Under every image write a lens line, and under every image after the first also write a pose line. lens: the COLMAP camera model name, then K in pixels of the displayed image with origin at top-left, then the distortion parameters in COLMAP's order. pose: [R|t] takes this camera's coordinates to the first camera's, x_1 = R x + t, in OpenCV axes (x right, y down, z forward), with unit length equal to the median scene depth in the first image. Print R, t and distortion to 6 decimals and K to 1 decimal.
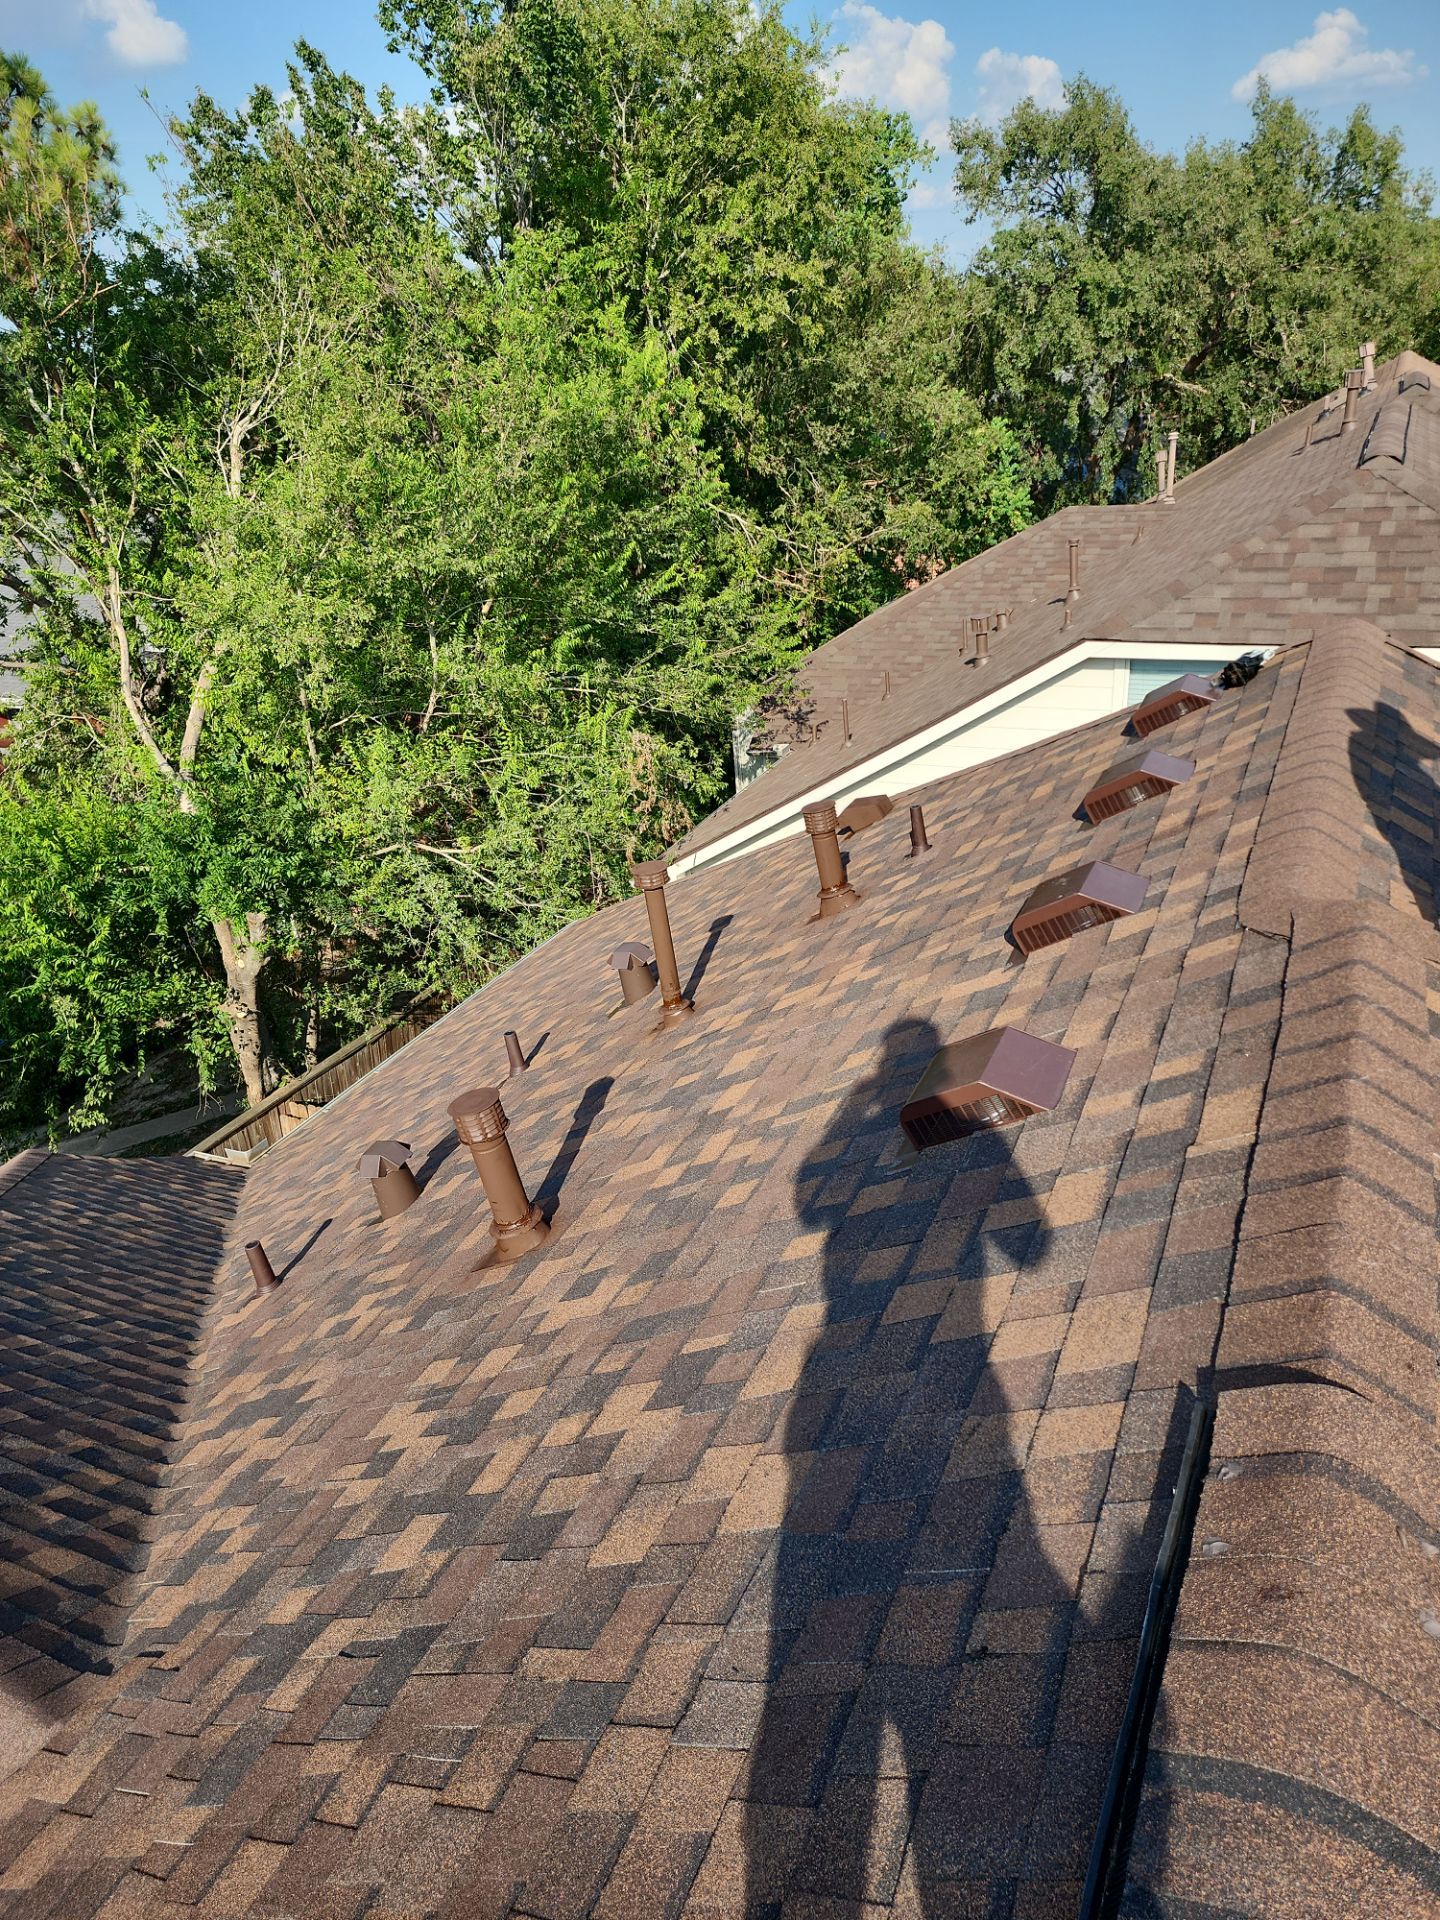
lens RADIAL K [[1297.7, 0, 697.5], [0, 1297.7, 954.4], [0, 0, 1]] dist [0.087314, -0.068204]
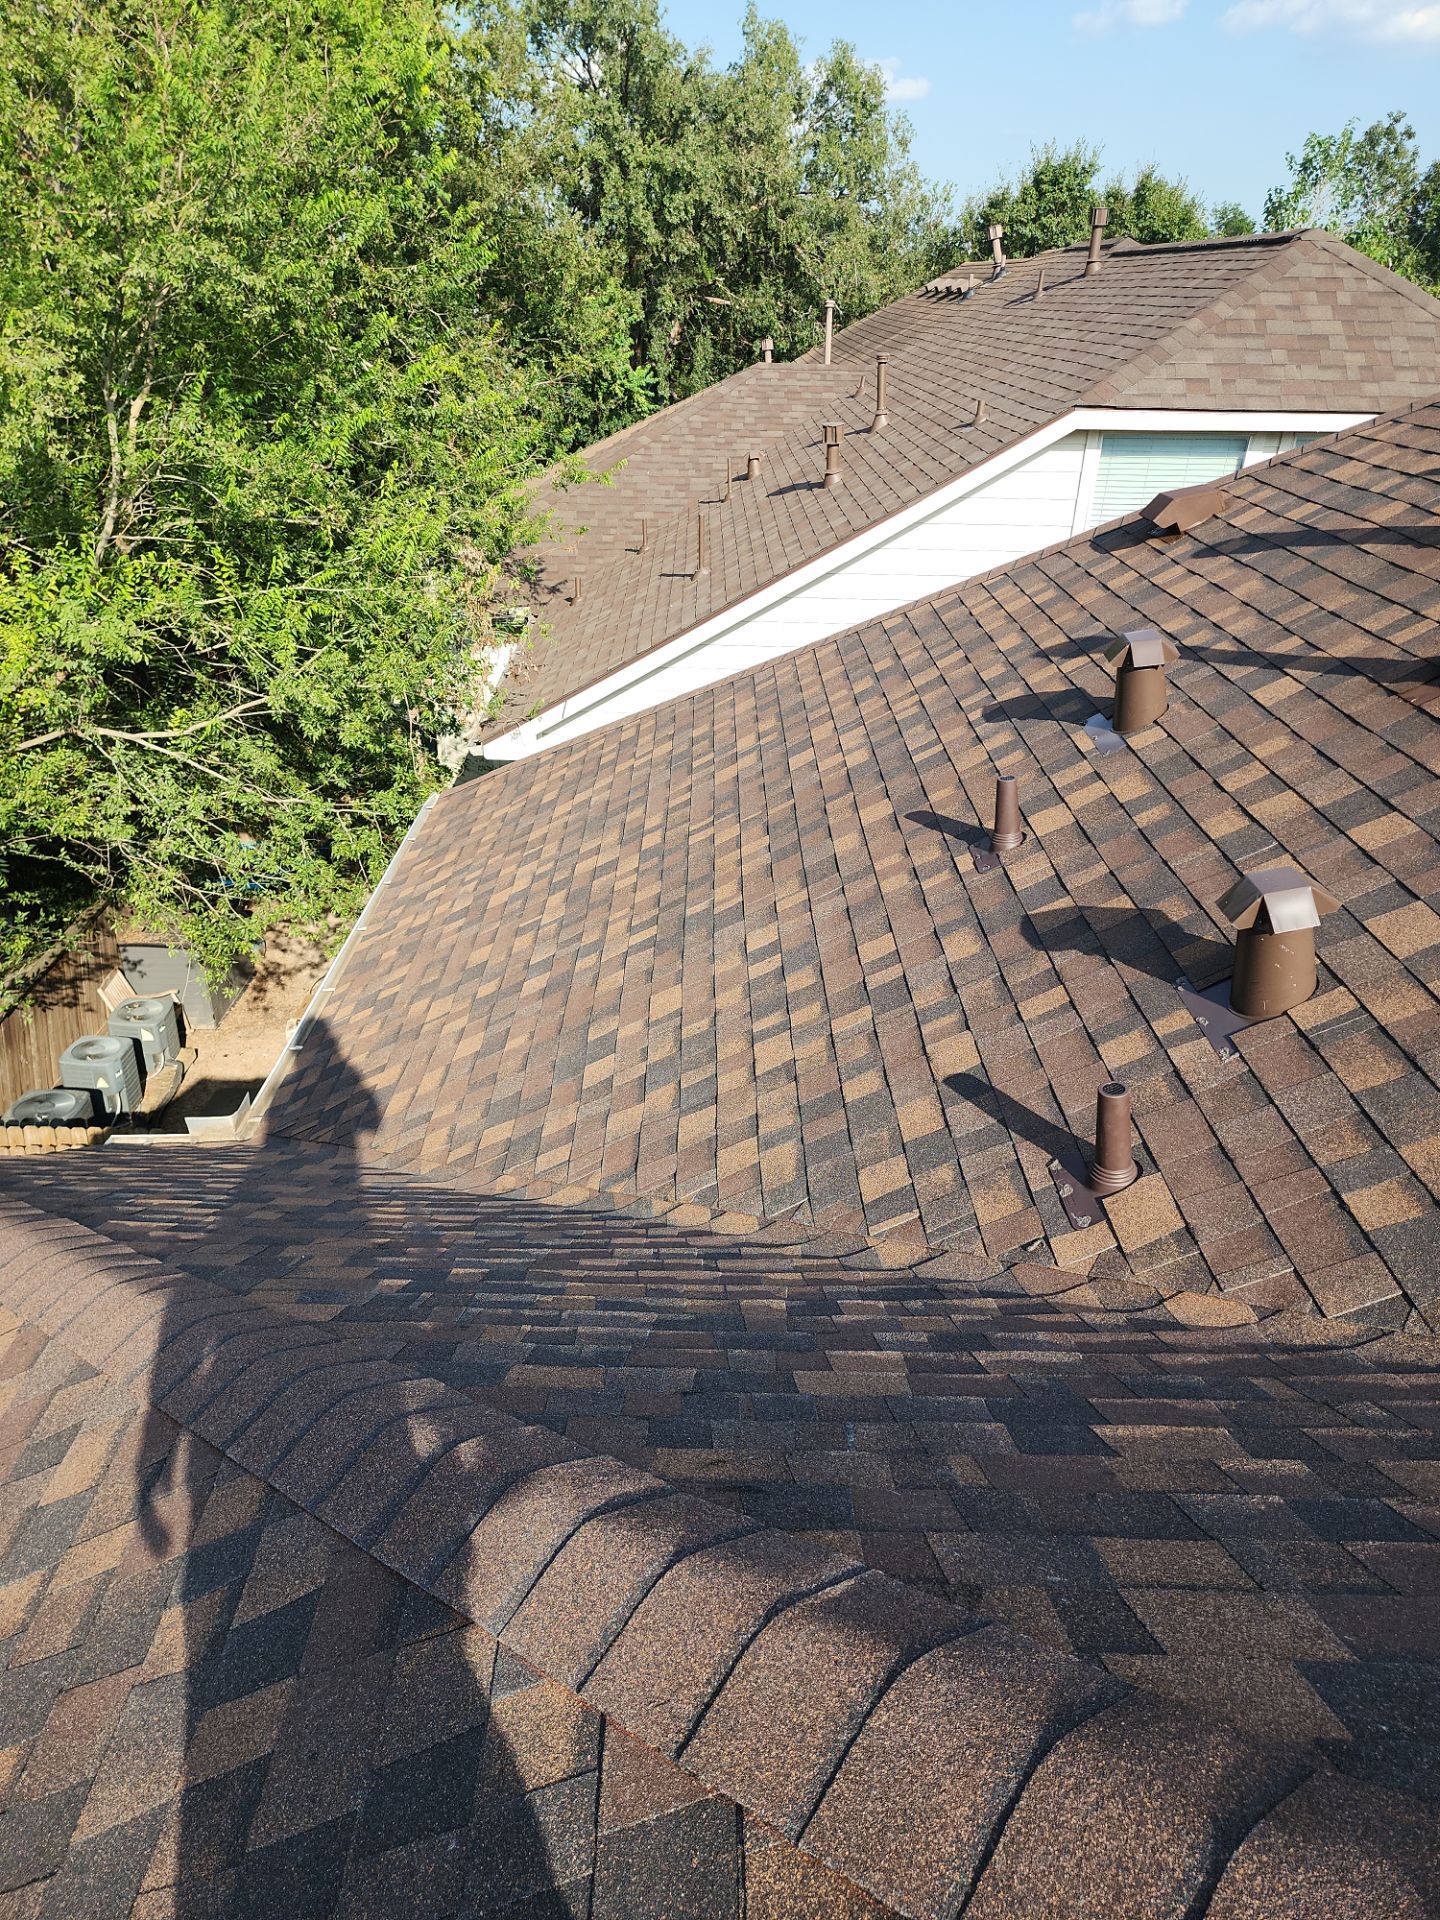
lens RADIAL K [[1299.7, 0, 689.9], [0, 1299.7, 968.1], [0, 0, 1]] dist [0.082585, -0.072389]
pose [[0.891267, -0.117280, 0.438051, -0.264831], [0.108078, 0.993079, 0.045981, 0.048529], [-0.440412, 0.006362, 0.897773, 0.221510]]
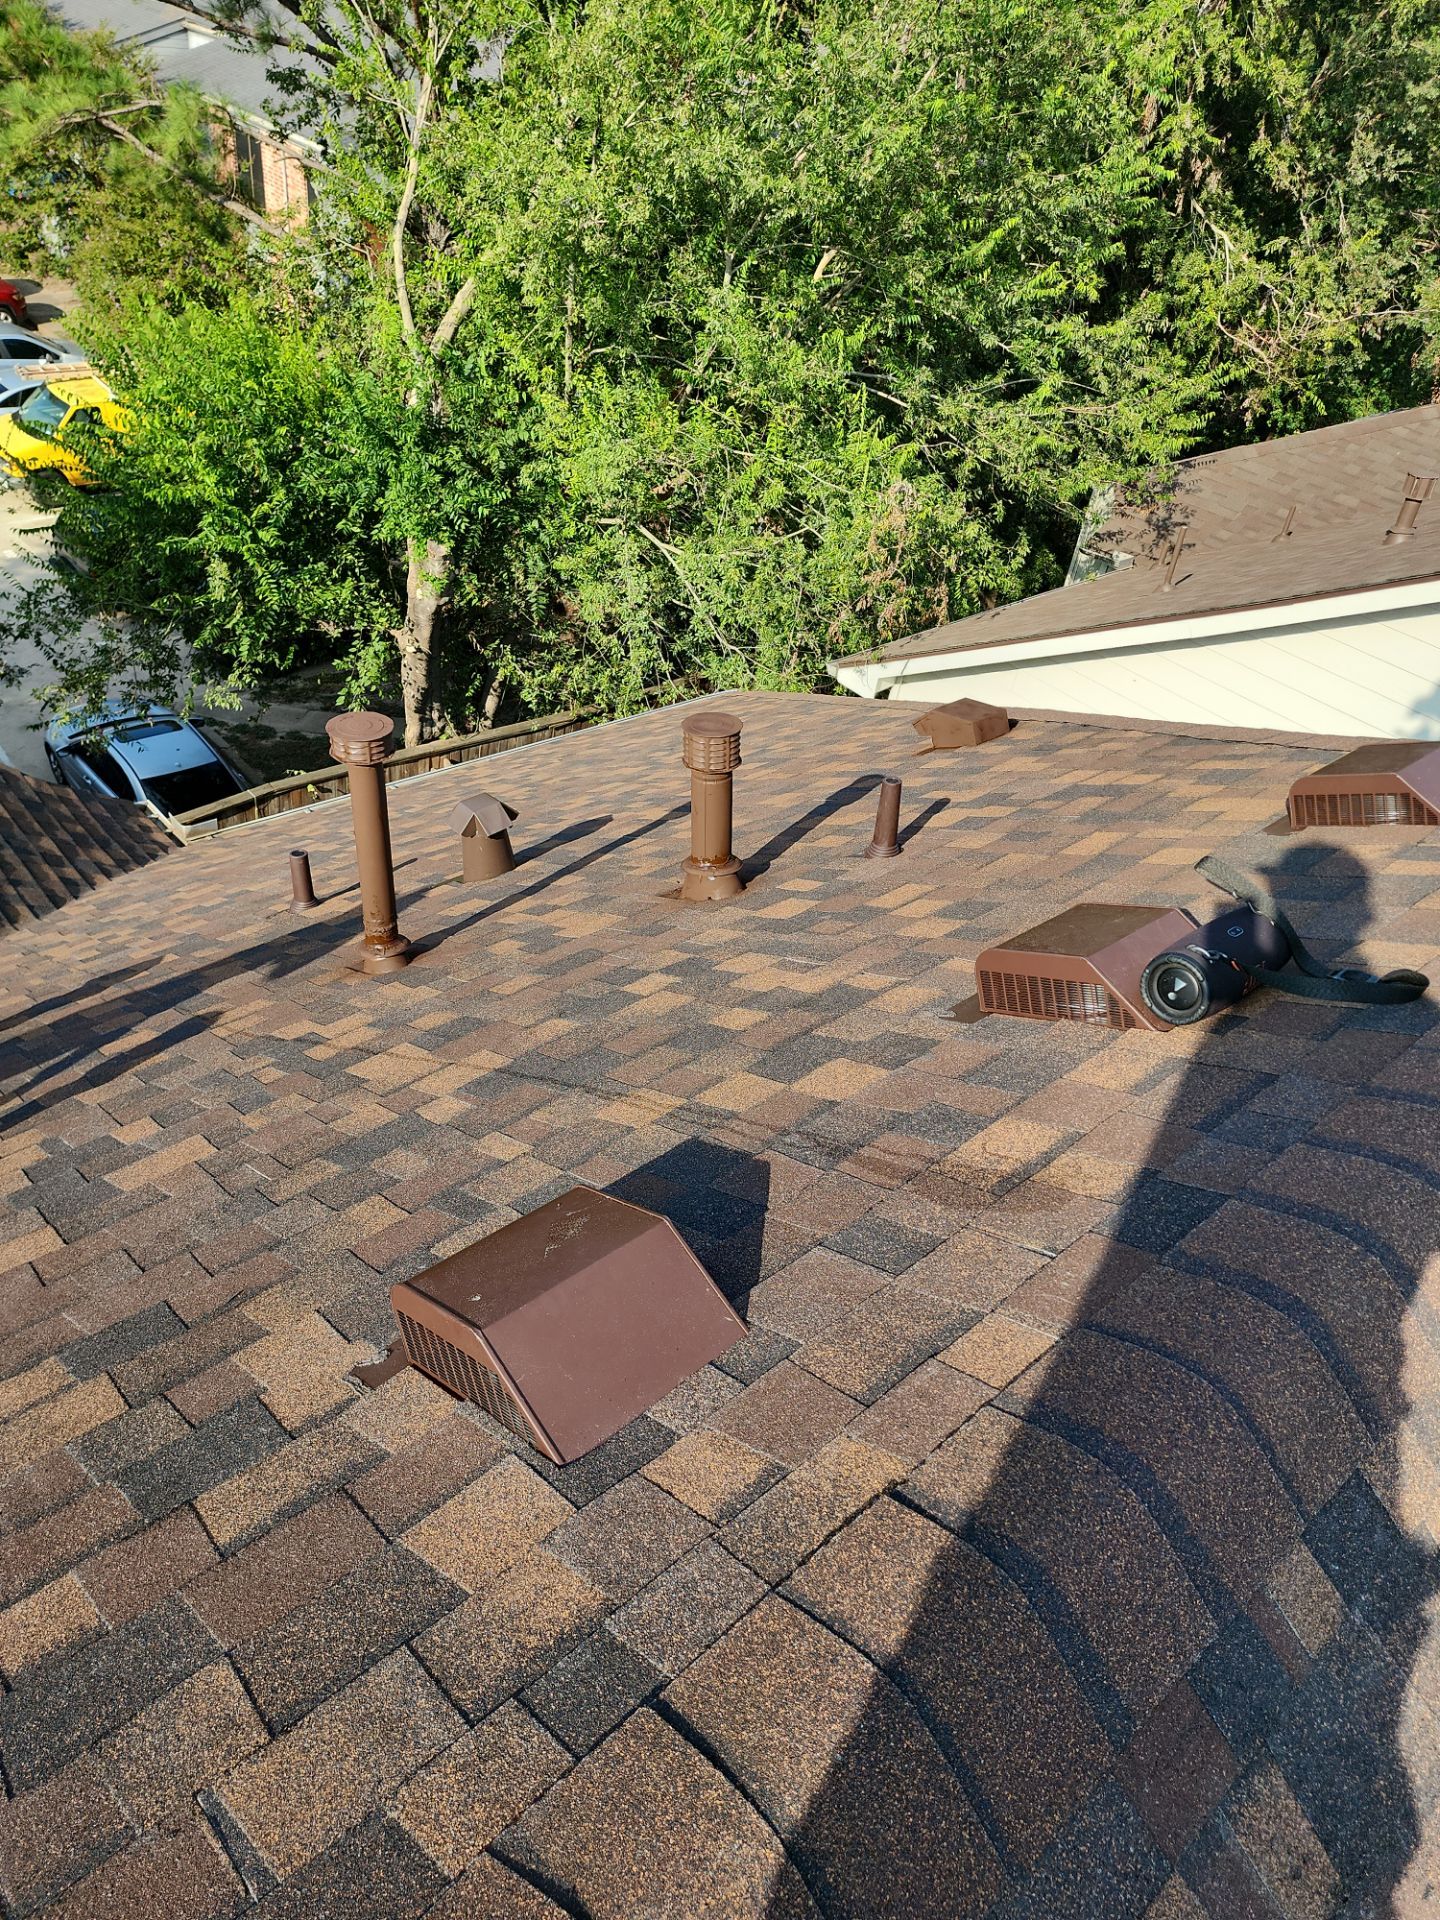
lens RADIAL K [[1293.5, 0, 727.0], [0, 1293.5, 951.7], [0, 0, 1]] dist [0.076913, -0.067058]
pose [[0.904460, 0.391697, -0.168896, 0.084800], [-0.345978, 0.905242, 0.246649, -0.065359], [0.249504, -0.164650, 0.954274, 0.177977]]
